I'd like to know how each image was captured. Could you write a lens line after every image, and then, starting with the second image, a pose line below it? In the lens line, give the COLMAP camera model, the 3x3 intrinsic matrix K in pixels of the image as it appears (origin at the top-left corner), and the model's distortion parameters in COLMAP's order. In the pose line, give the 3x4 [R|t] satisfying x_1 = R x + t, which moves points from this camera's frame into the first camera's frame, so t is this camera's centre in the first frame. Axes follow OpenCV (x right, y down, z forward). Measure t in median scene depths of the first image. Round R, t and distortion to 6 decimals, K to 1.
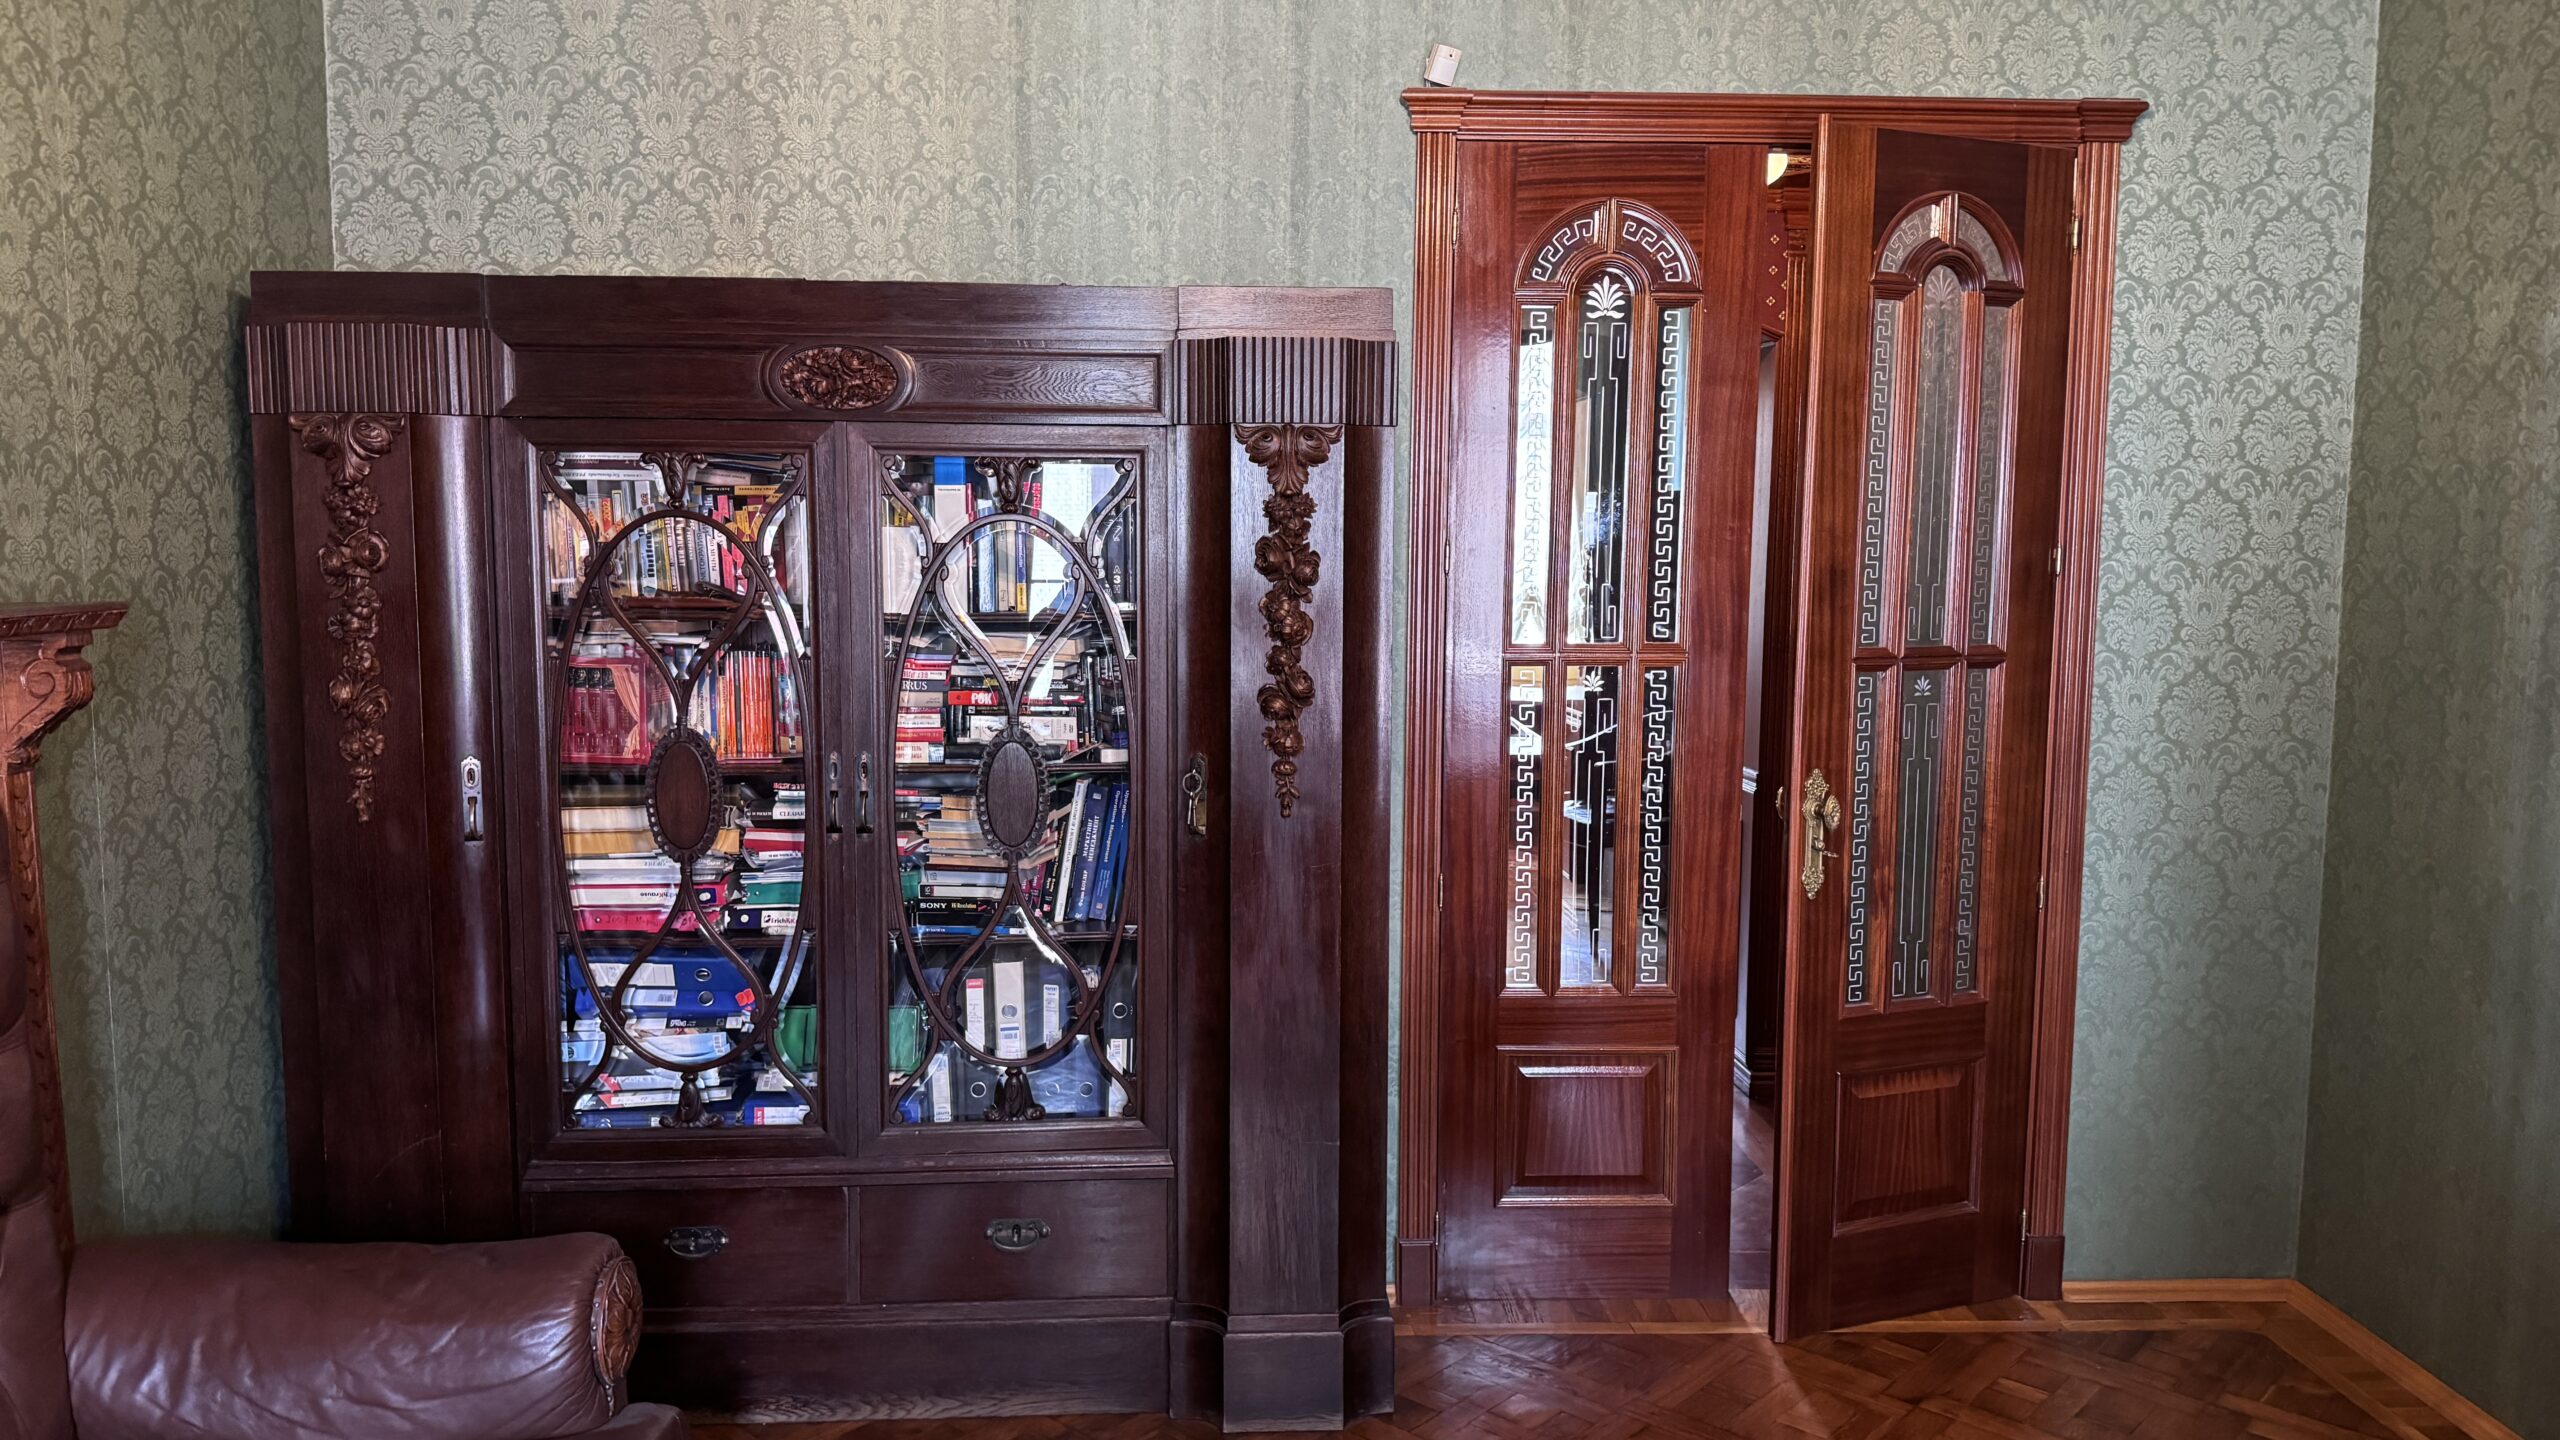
lens RADIAL K [[1806.5, 0, 1280.0], [0, 1806.5, 720.0], [0, 0, 1]] dist [0.140533, -0.261515]
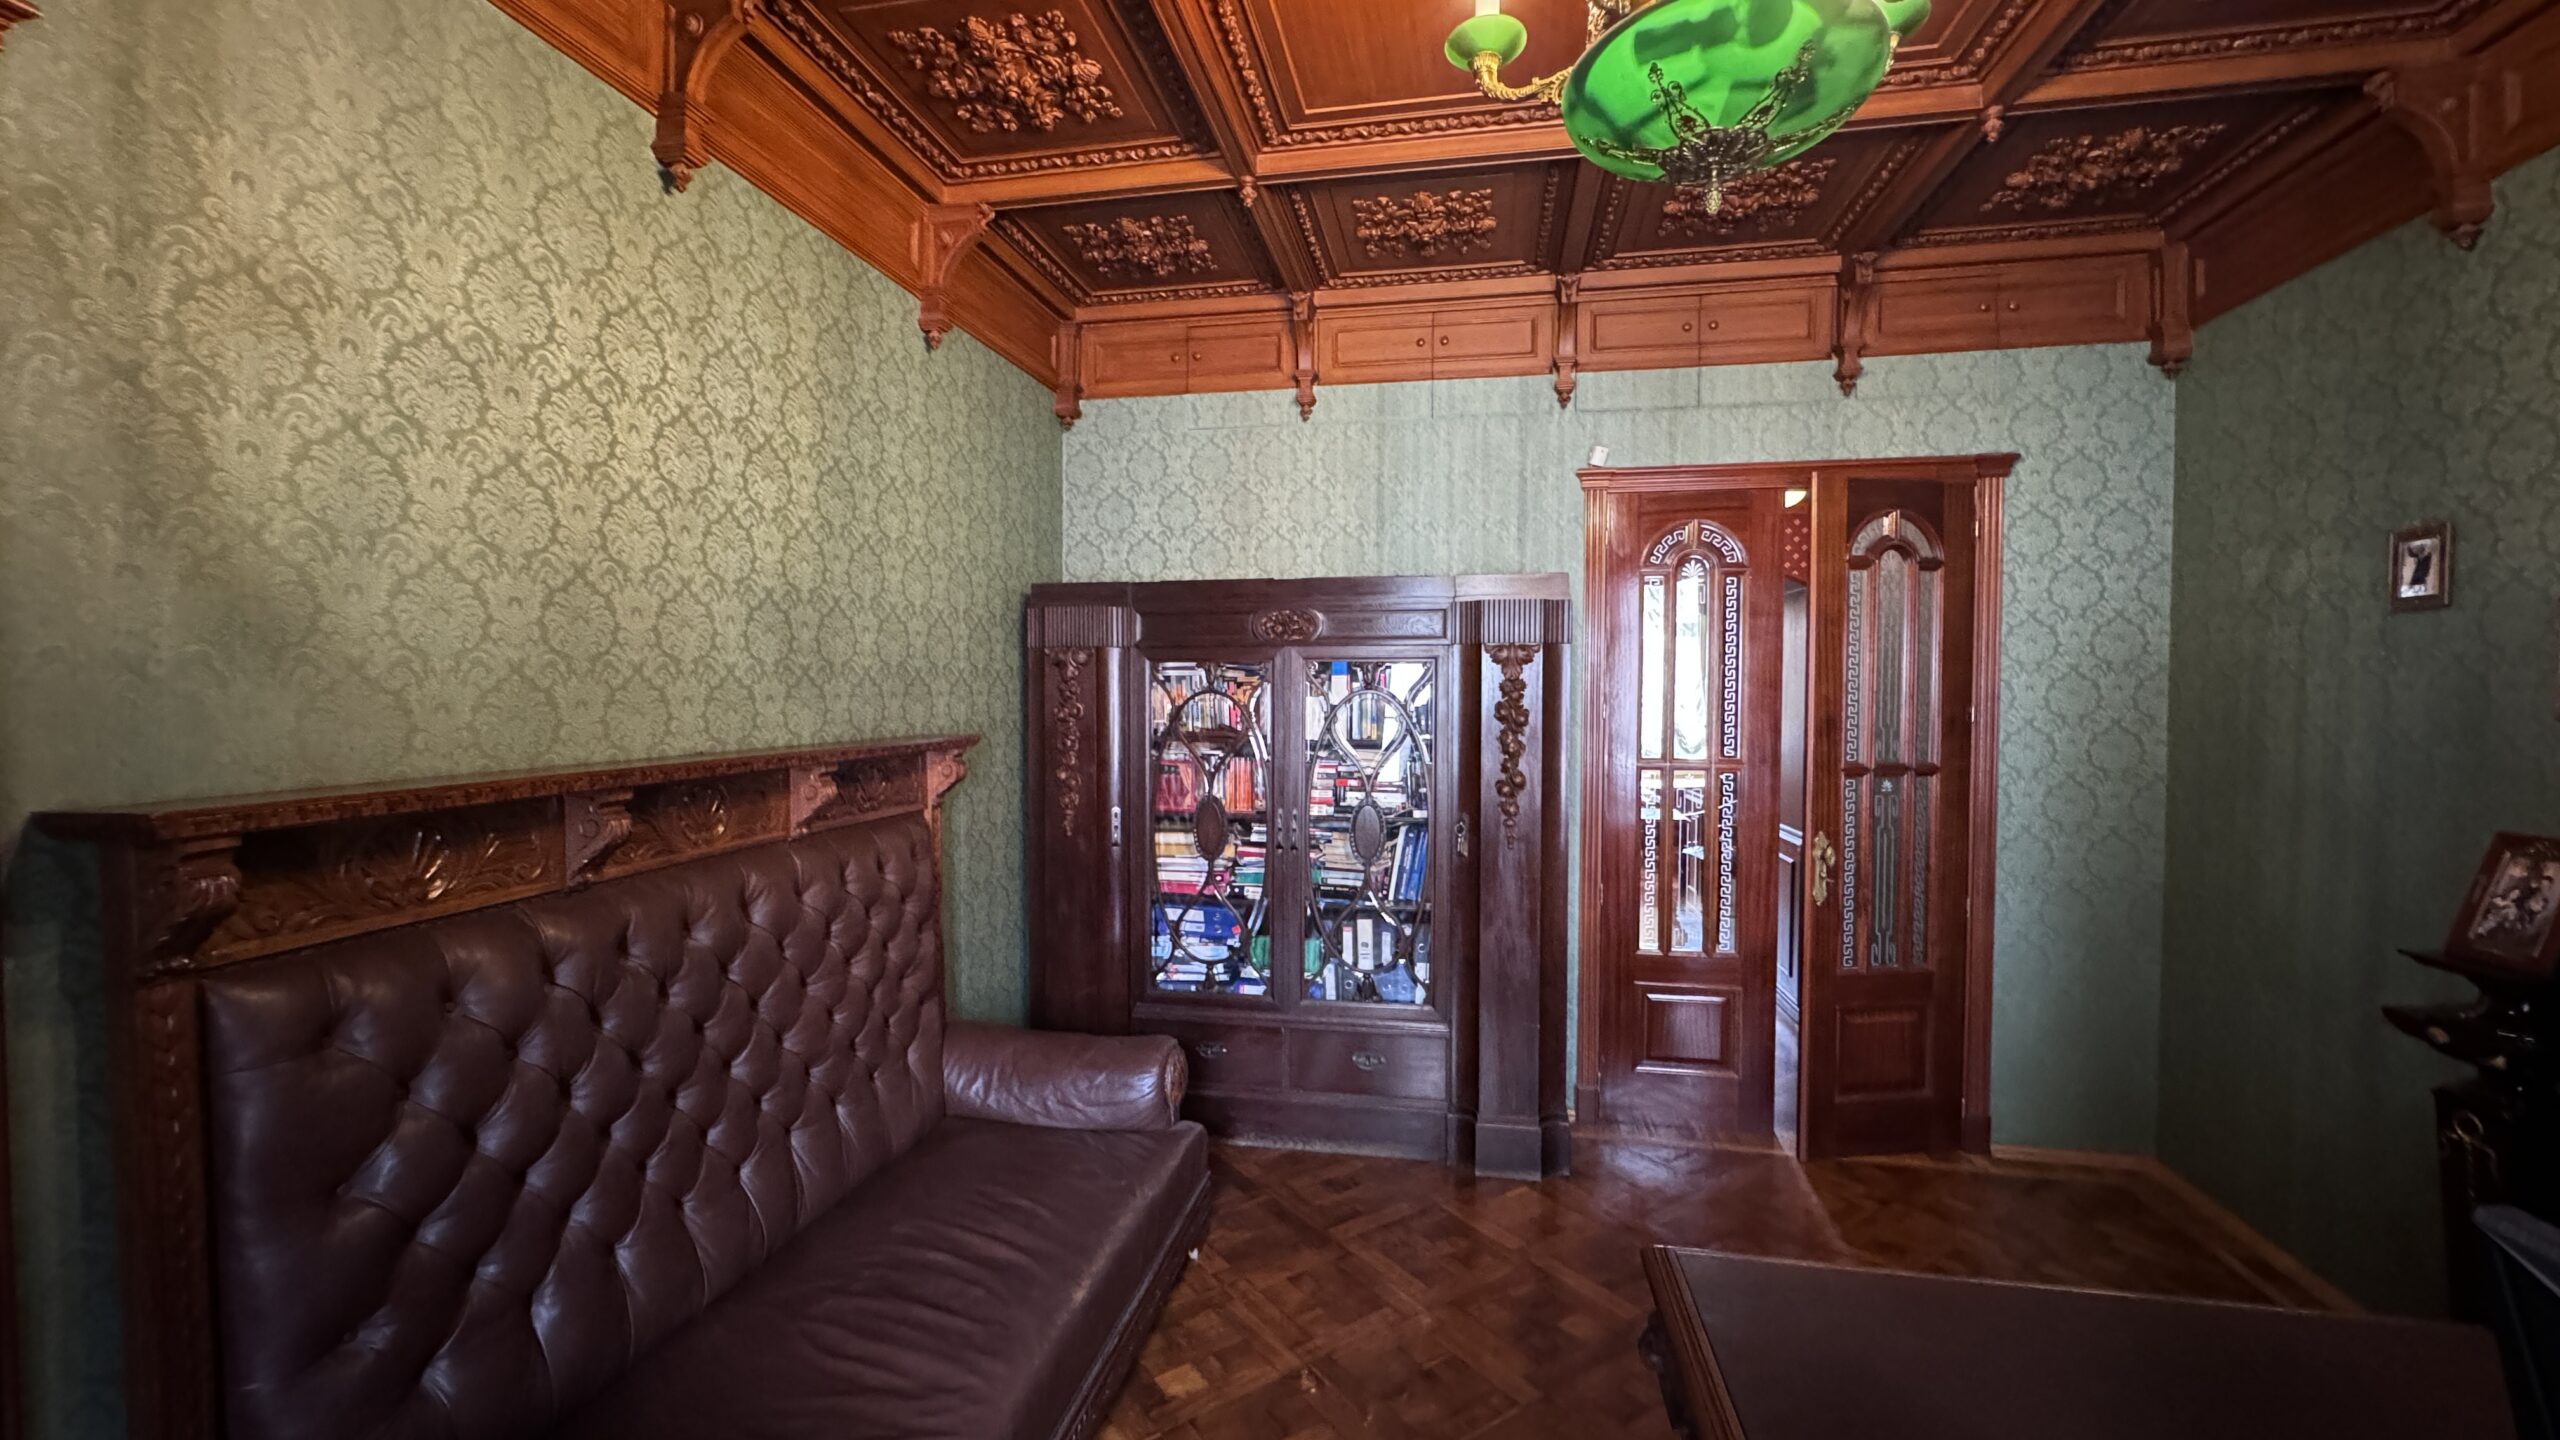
lens RADIAL K [[1026.5, 0, 1279.5], [0, 1026.5, 715.9], [0, 0, 1]] dist [-0.001256, -0.000059]
pose [[0.970793, 0.002871, -0.239901, 0.024126], [-0.020842, 0.997157, -0.072406, -0.002086], [0.239011, 0.075291, 0.968093, -0.099812]]
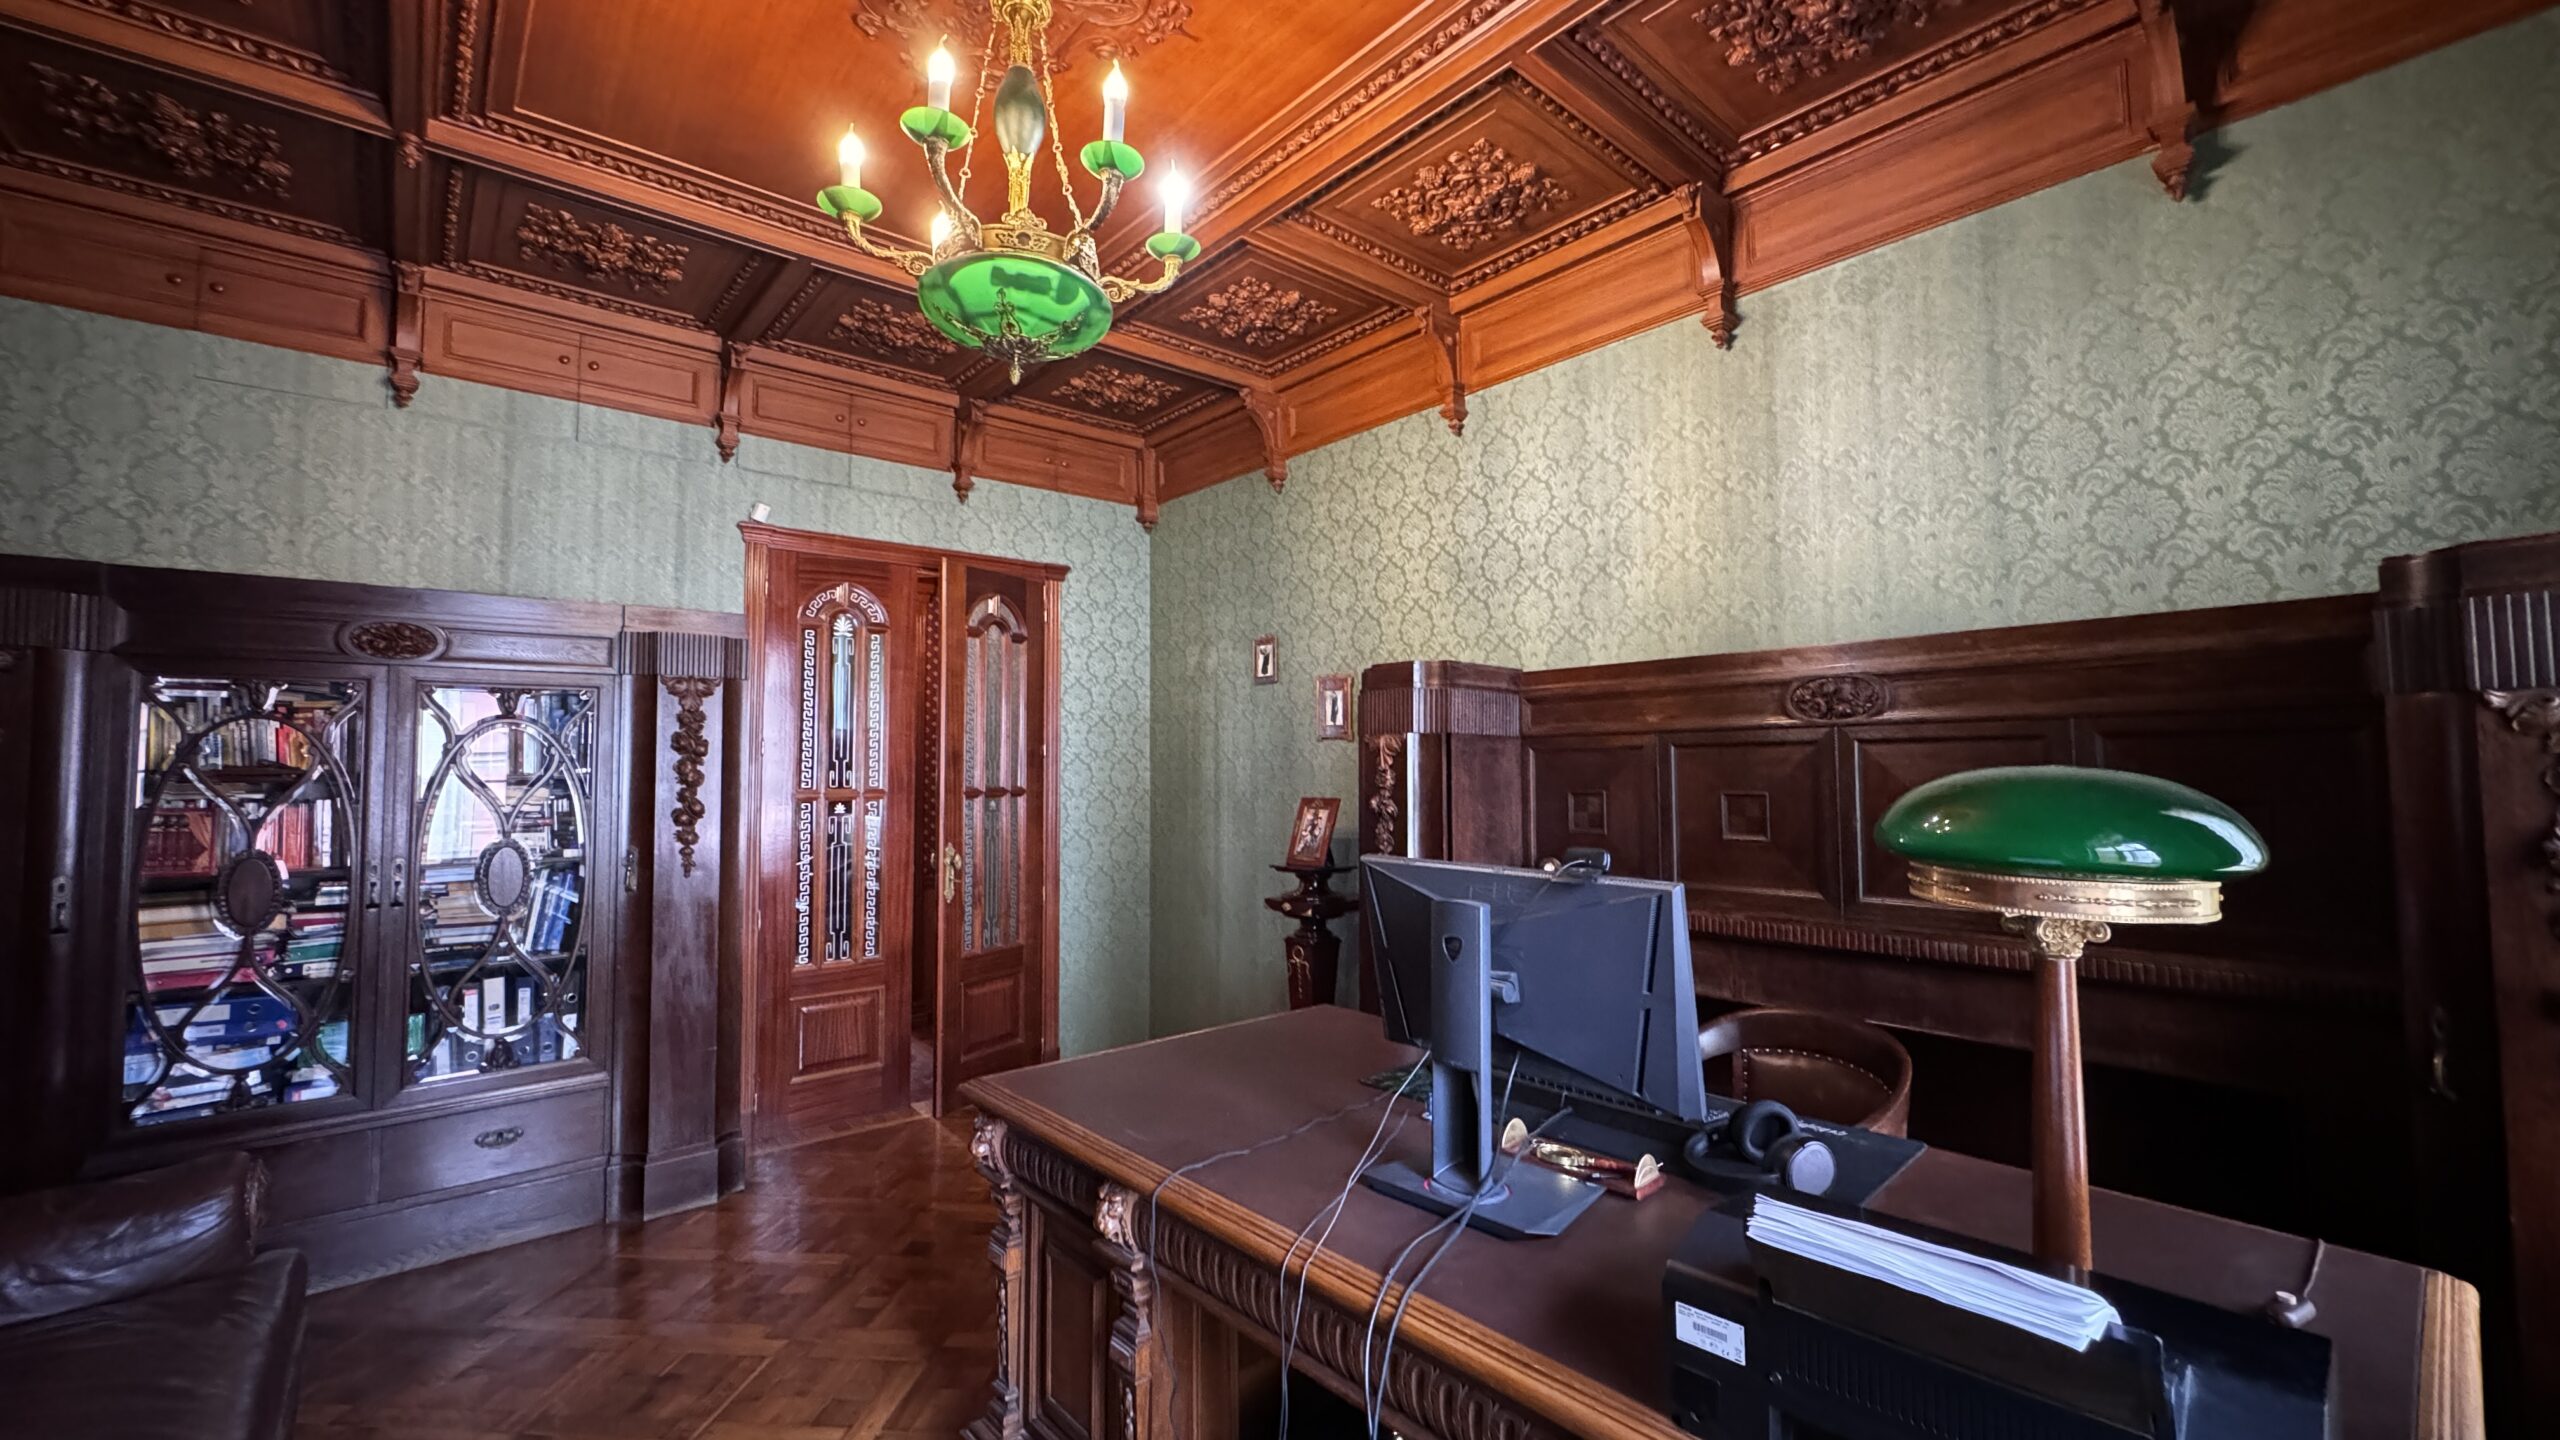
lens RADIAL K [[1028.2, 0, 1286.8], [0, 1028.2, 716.7], [0, 0, 1]] dist [0.000497, 0.000041]
pose [[0.789908, 0.018572, 0.612944, -0.156083], [0.073077, 0.989568, -0.124158, 0.062959], [-0.608855, 0.142866, 0.780311, -0.250582]]
